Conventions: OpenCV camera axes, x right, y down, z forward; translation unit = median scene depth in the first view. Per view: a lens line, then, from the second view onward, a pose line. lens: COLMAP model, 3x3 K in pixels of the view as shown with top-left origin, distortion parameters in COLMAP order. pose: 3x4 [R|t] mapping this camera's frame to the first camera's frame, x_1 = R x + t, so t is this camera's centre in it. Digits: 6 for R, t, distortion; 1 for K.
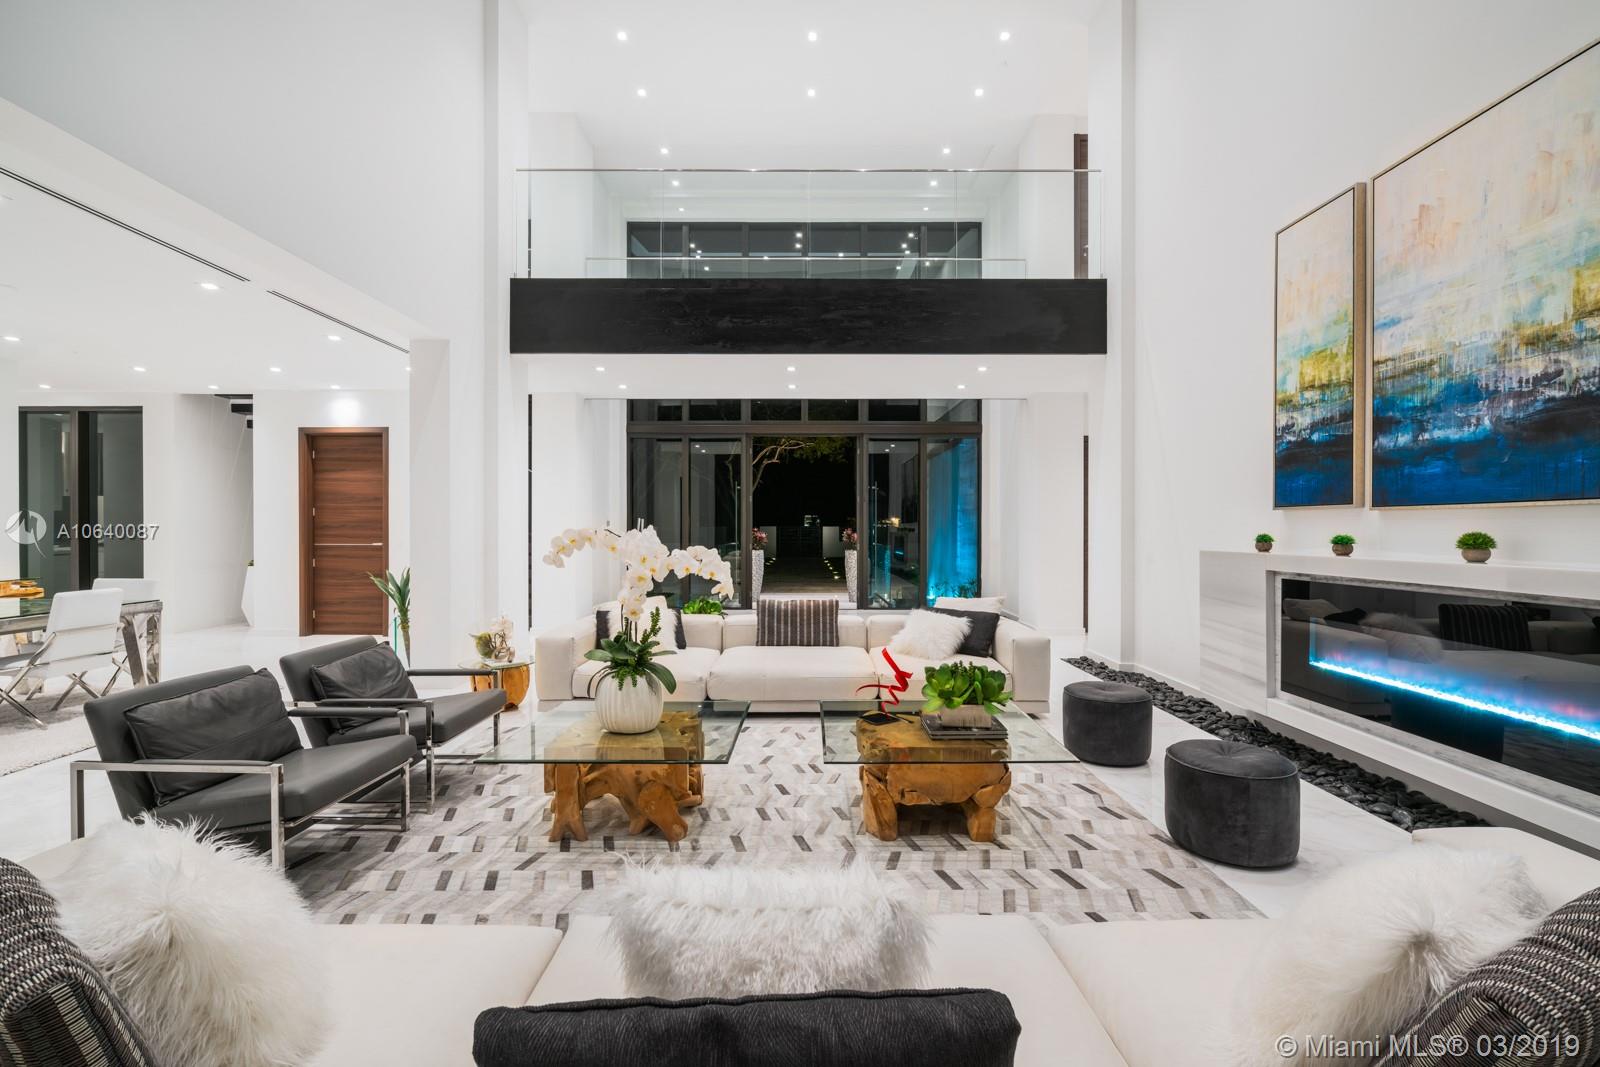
lens RADIAL K [[715.7, 0, 797.3], [0, 715.7, 531.0], [0, 0, 1]] dist [-0.002668, 0.000772]
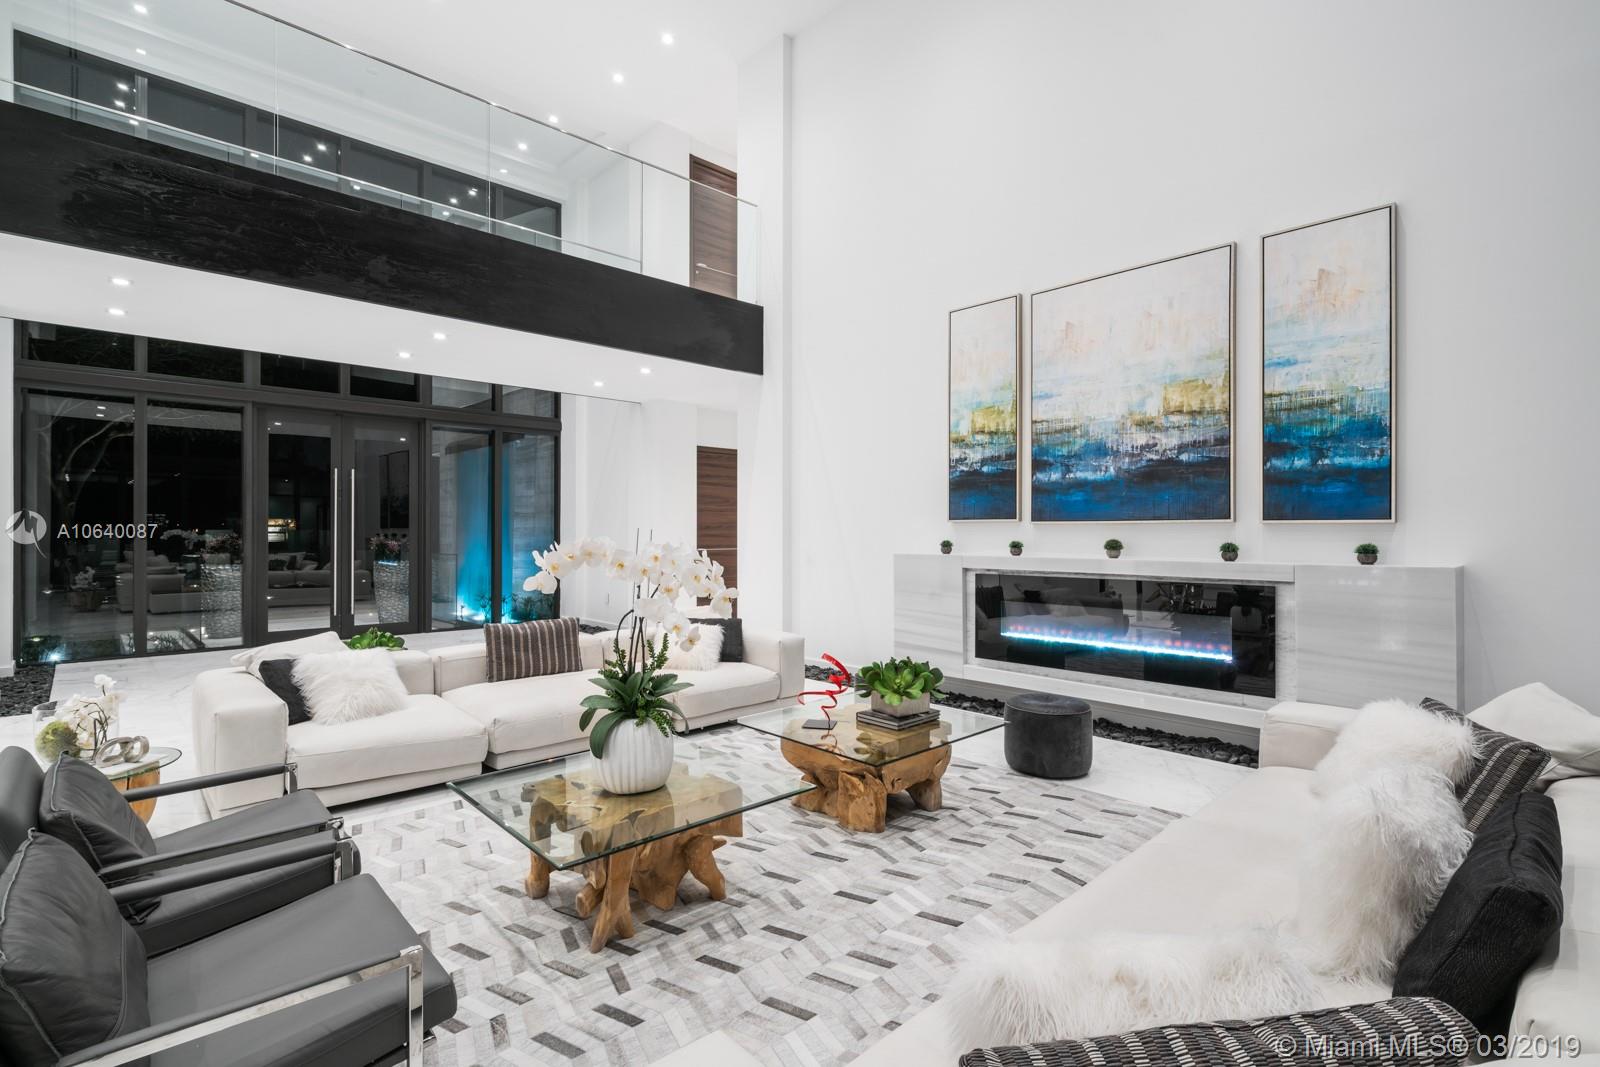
lens RADIAL K [[764.2, 0, 800.0], [0, 764.2, 533.5], [0, 0, 1]] dist [-0.000607, 0.000188]
pose [[0.722490, -0.000391, 0.691382, -0.615702], [0.000622, 1.000000, -0.000085, -0.009470], [-0.691381, 0.000492, 0.722490, 0.214558]]
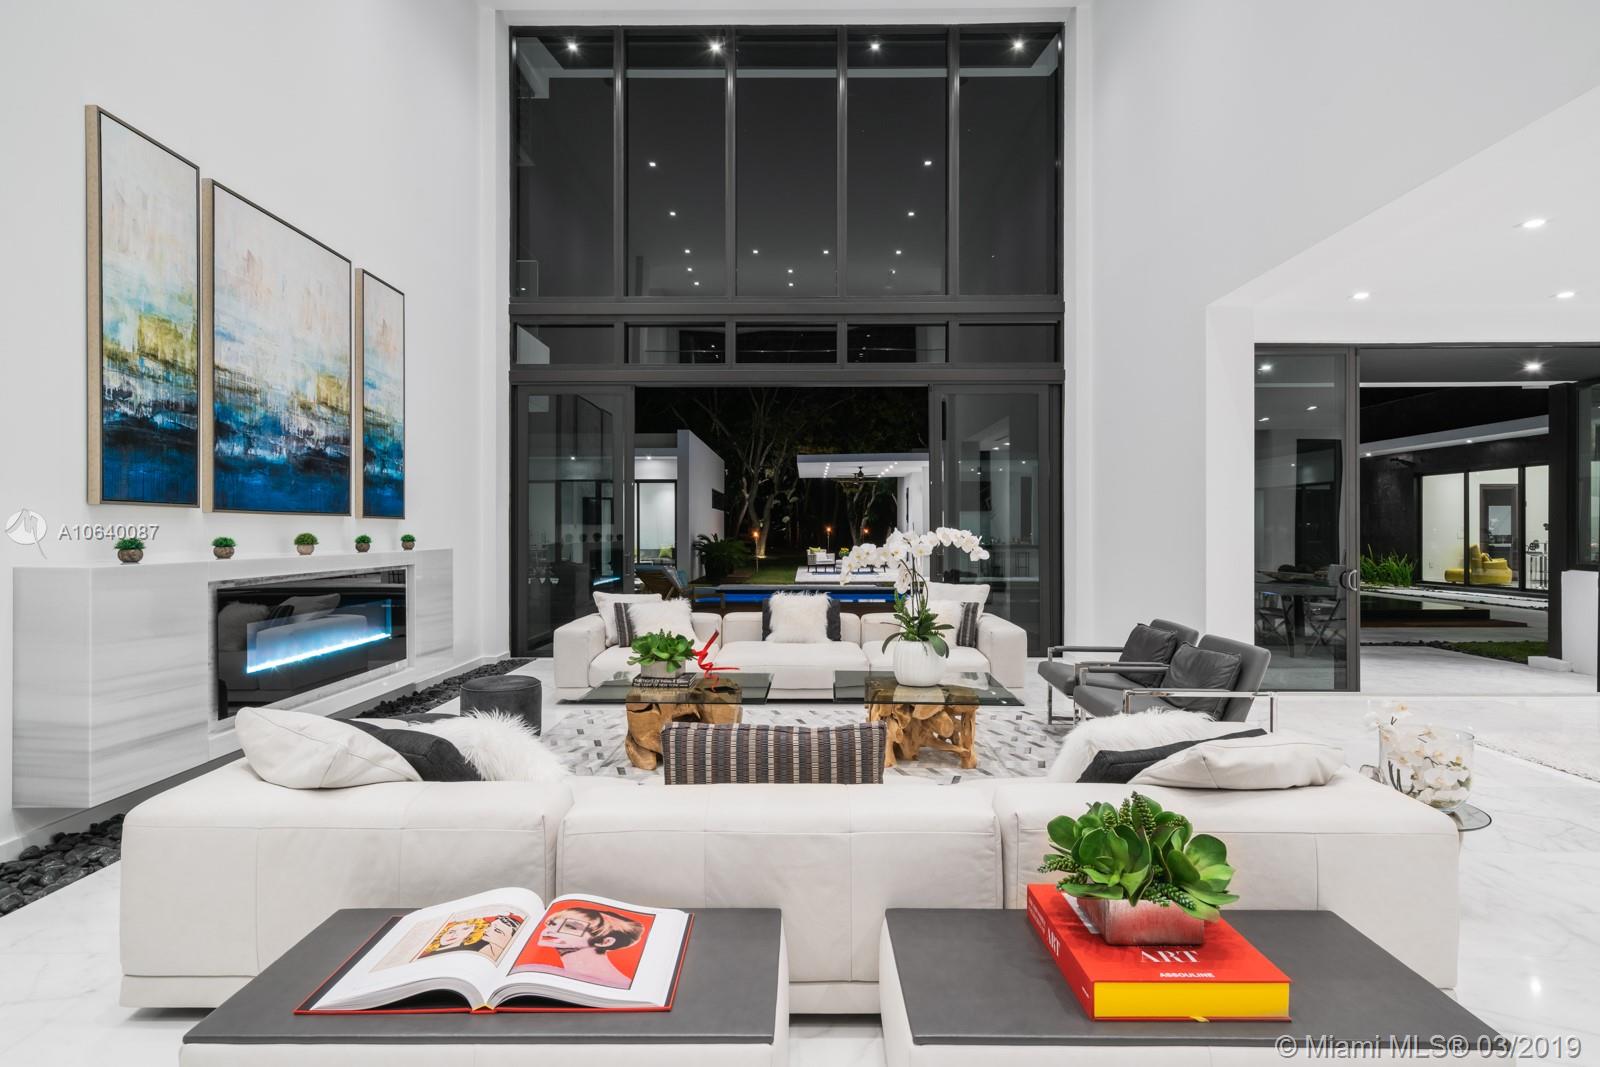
lens RADIAL K [[840.5, 0, 806.0], [0, 840.5, 532.7], [0, 0, 1]] dist [-0.001277, -0.000873]
pose [[-0.999949, -0.009032, 0.004505, -0.036234], [-0.009010, 0.999948, 0.004719, -0.013237], [-0.004547, 0.004679, -0.999979, 2.238703]]
